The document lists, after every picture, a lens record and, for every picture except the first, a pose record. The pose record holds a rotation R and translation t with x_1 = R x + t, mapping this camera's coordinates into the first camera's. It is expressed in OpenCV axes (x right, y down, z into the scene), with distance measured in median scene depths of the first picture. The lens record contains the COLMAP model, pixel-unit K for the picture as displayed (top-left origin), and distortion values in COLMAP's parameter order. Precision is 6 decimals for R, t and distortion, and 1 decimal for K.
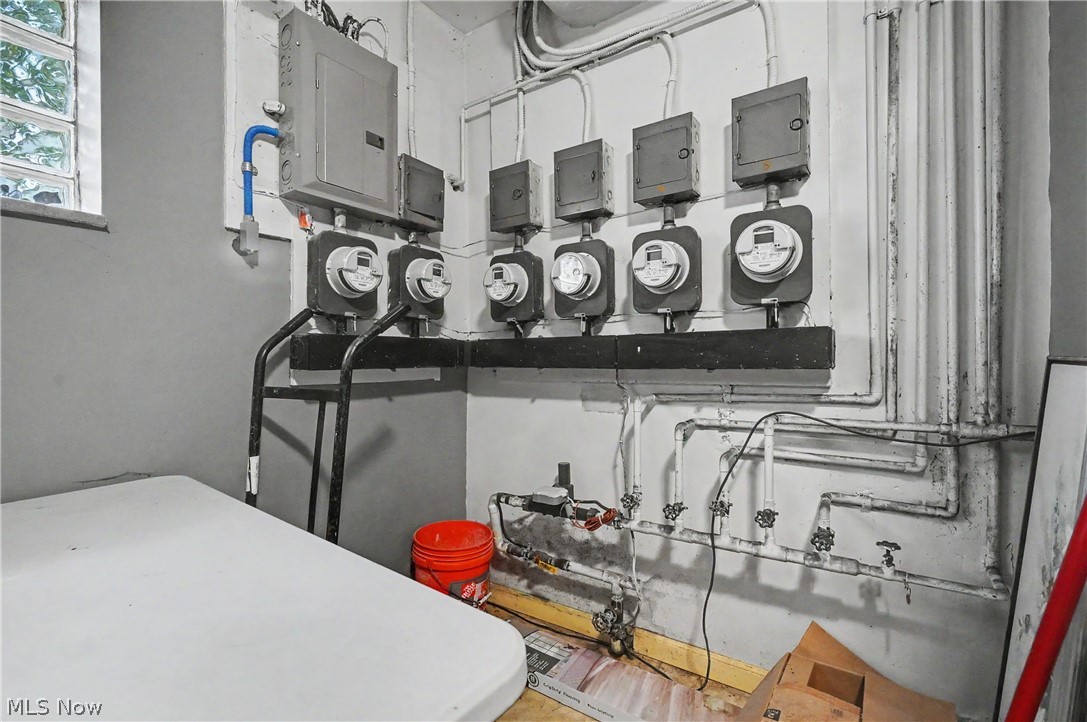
lens RADIAL K [[495.3, 0, 547.5], [0, 495.3, 366.8], [0, 0, 1]] dist [-0.008138, 0.000297]
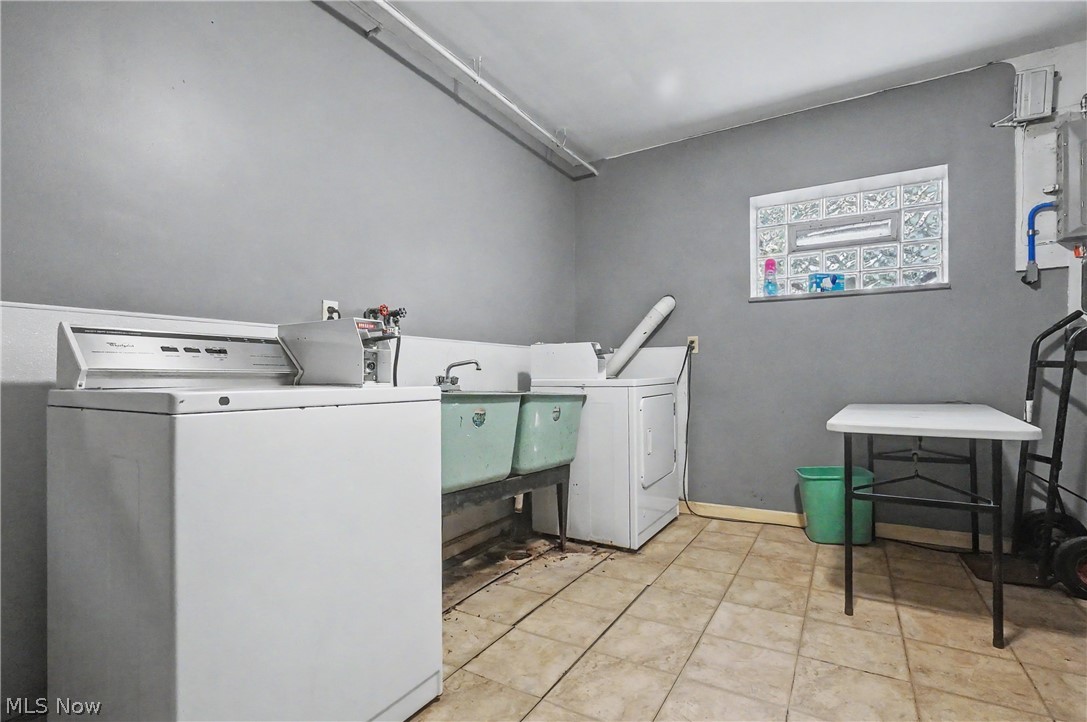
lens RADIAL K [[504.0, 0, 545.0], [0, 504.0, 370.5], [0, 0, 1]] dist [-0.000404, 0.000254]
pose [[0.058145, -0.001712, -0.998307, 0.883299], [-0.003591, 0.999992, -0.001924, 0.070027], [0.998302, 0.003696, 0.058139, -0.664051]]
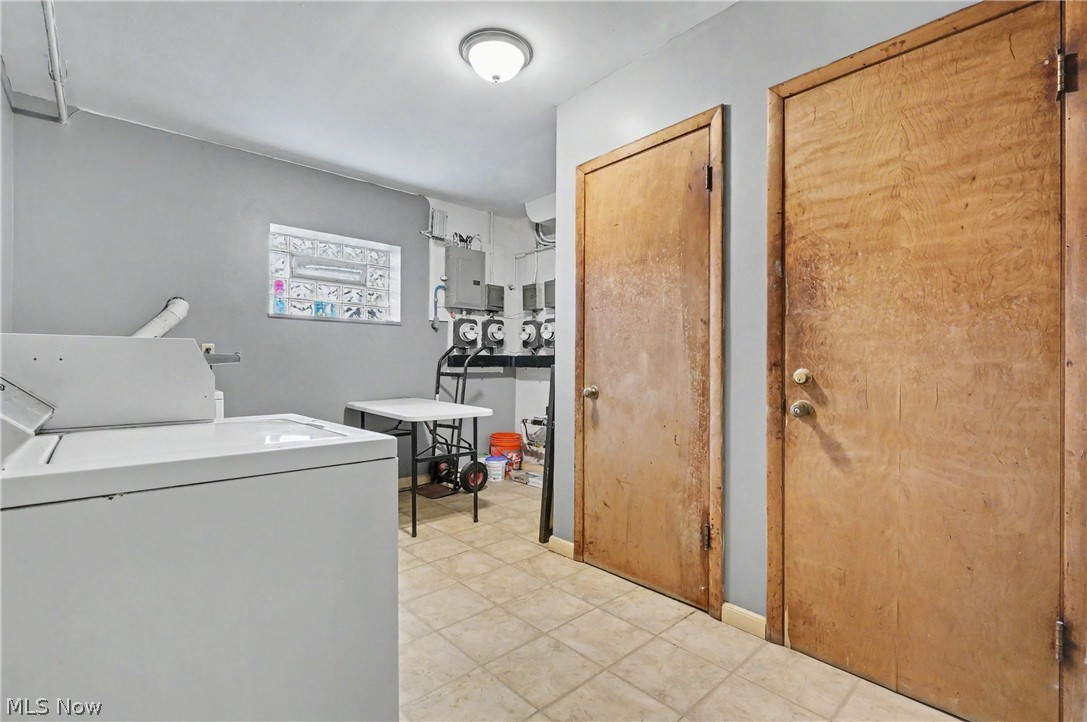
lens RADIAL K [[495.3, 0, 543.8], [0, 495.3, 367.1], [0, 0, 1]] dist [-0.008138, 0.000297]
pose [[0.974331, 0.010583, -0.224872, 0.621247], [-0.011959, 0.999917, -0.004759, 0.012096], [0.224803, 0.007326, 0.974377, -1.550841]]
